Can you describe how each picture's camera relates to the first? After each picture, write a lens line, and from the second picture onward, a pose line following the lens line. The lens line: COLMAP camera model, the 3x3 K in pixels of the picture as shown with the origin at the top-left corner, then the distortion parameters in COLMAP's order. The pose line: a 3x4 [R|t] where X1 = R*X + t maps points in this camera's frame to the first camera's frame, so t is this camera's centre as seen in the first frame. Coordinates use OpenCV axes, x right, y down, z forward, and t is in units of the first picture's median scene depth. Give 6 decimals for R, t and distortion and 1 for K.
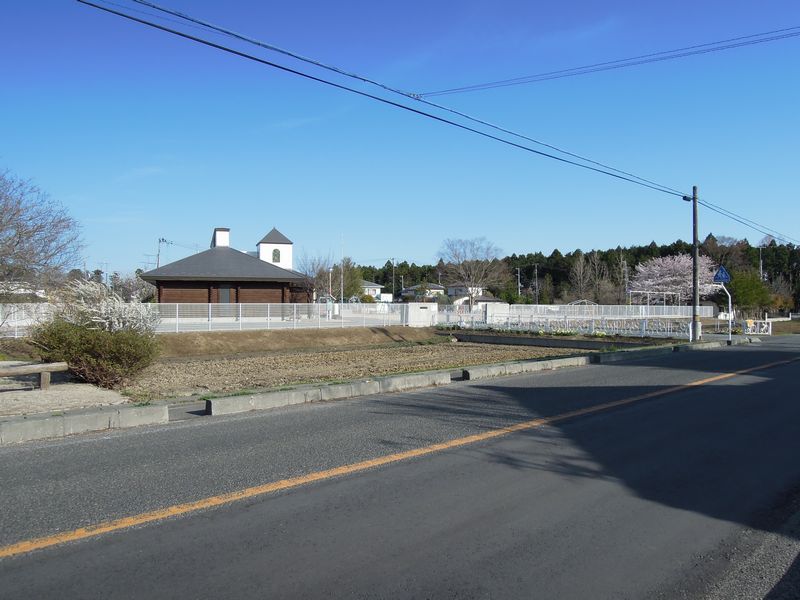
lens RADIAL K [[562.0, 0, 396.7], [0, 562.0, 297.7], [0, 0, 1]] dist [-0.012486, -0.006581]
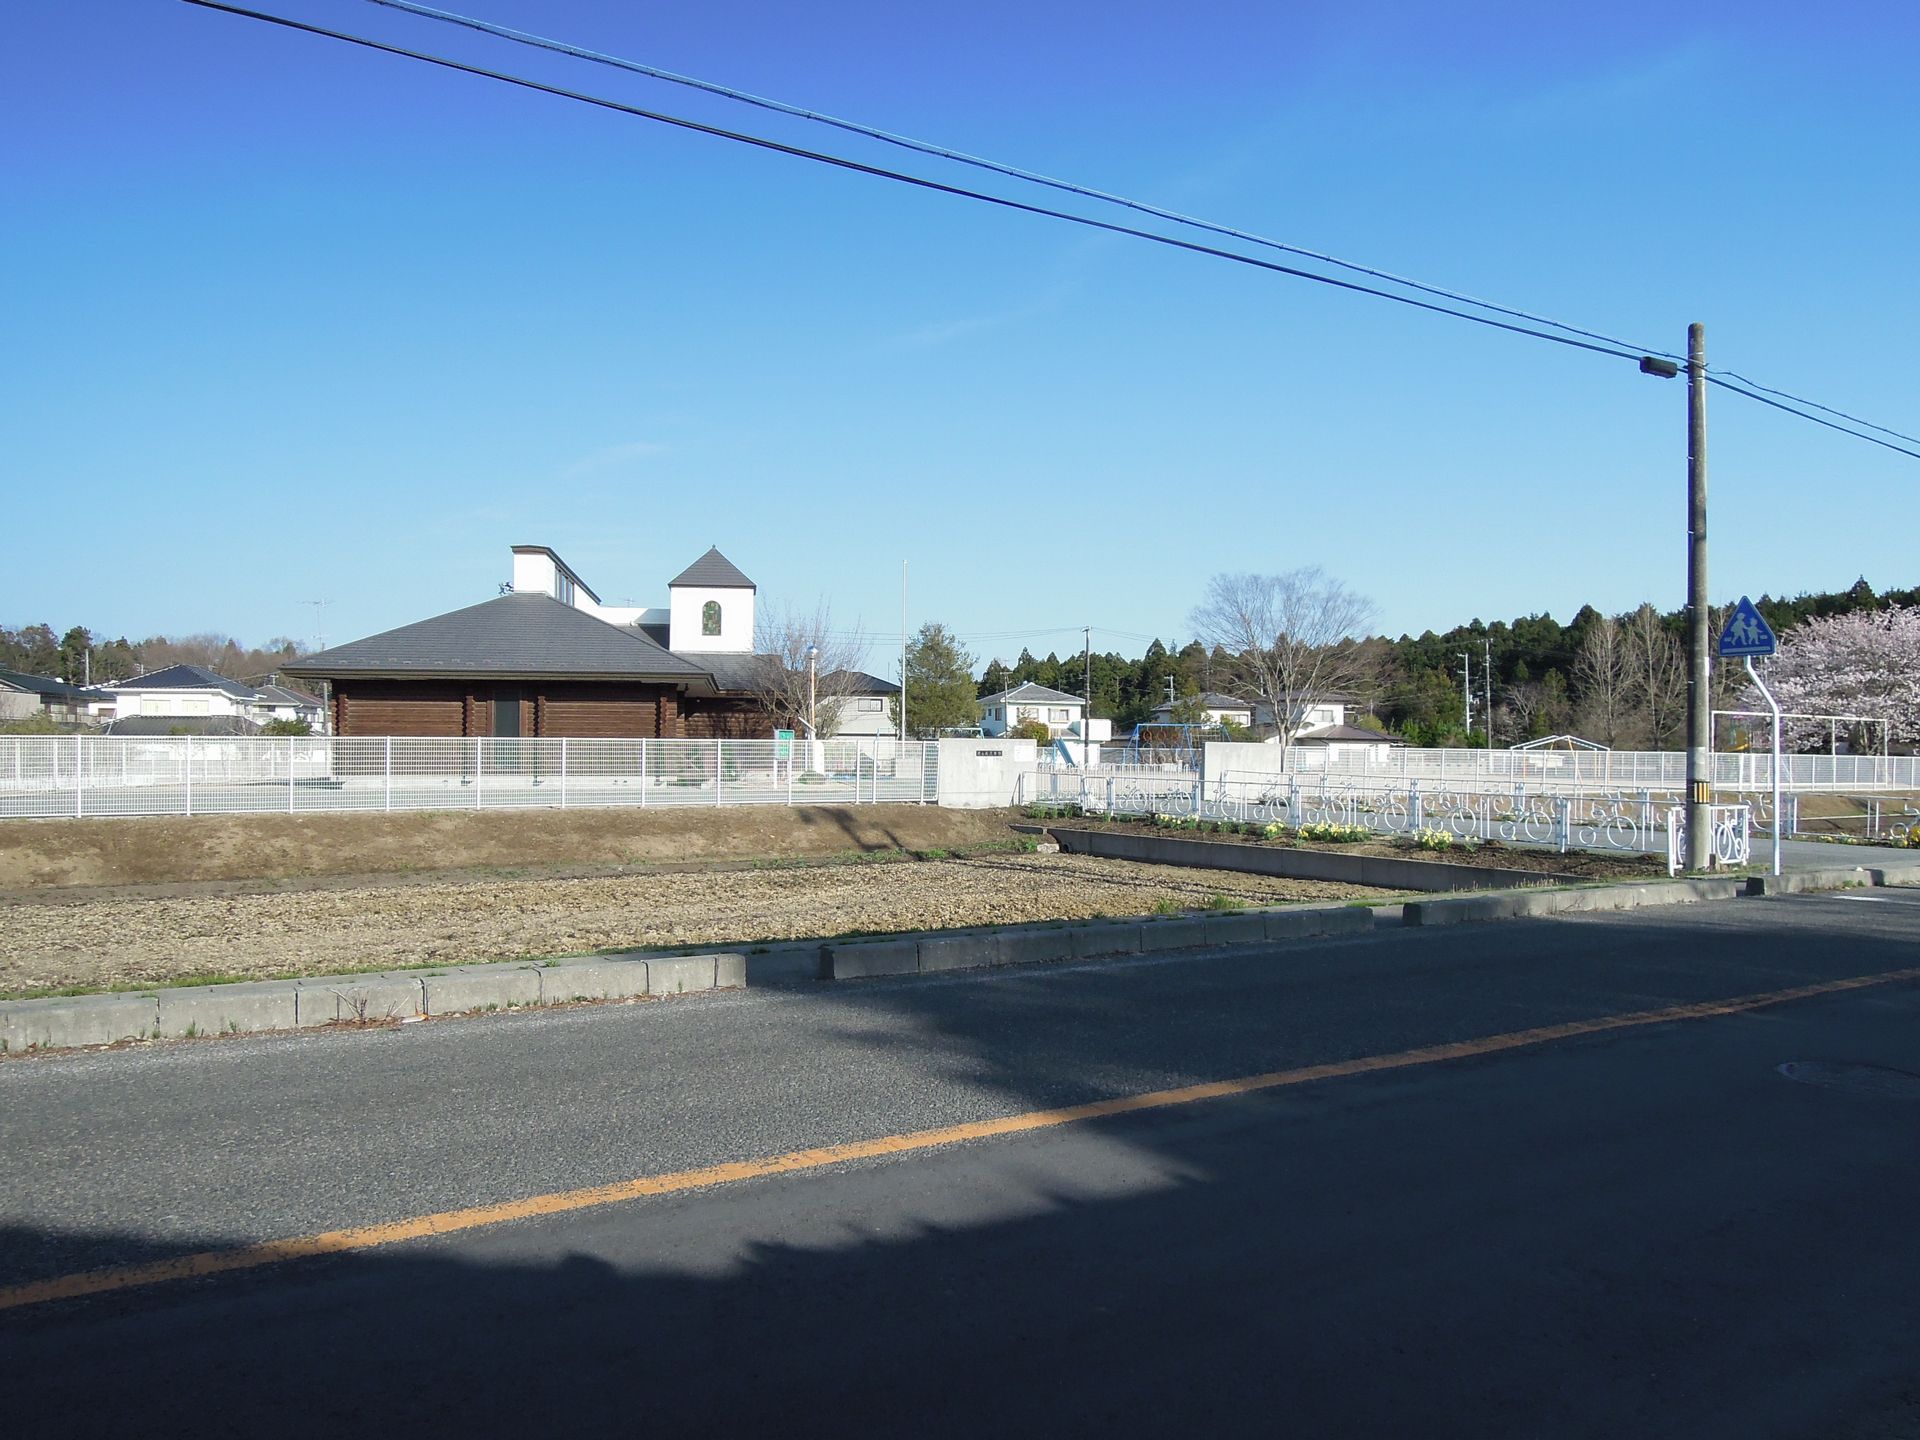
lens RADIAL K [[1348.8, 0, 965.0], [0, 1348.8, 737.5], [0, 0, 1]] dist [-0.012486, -0.006581]
pose [[0.983749, 0.003987, -0.179505, 0.161607], [-0.003399, 0.999988, 0.003584, 0.004600], [0.179517, -0.002916, 0.983751, 0.147398]]
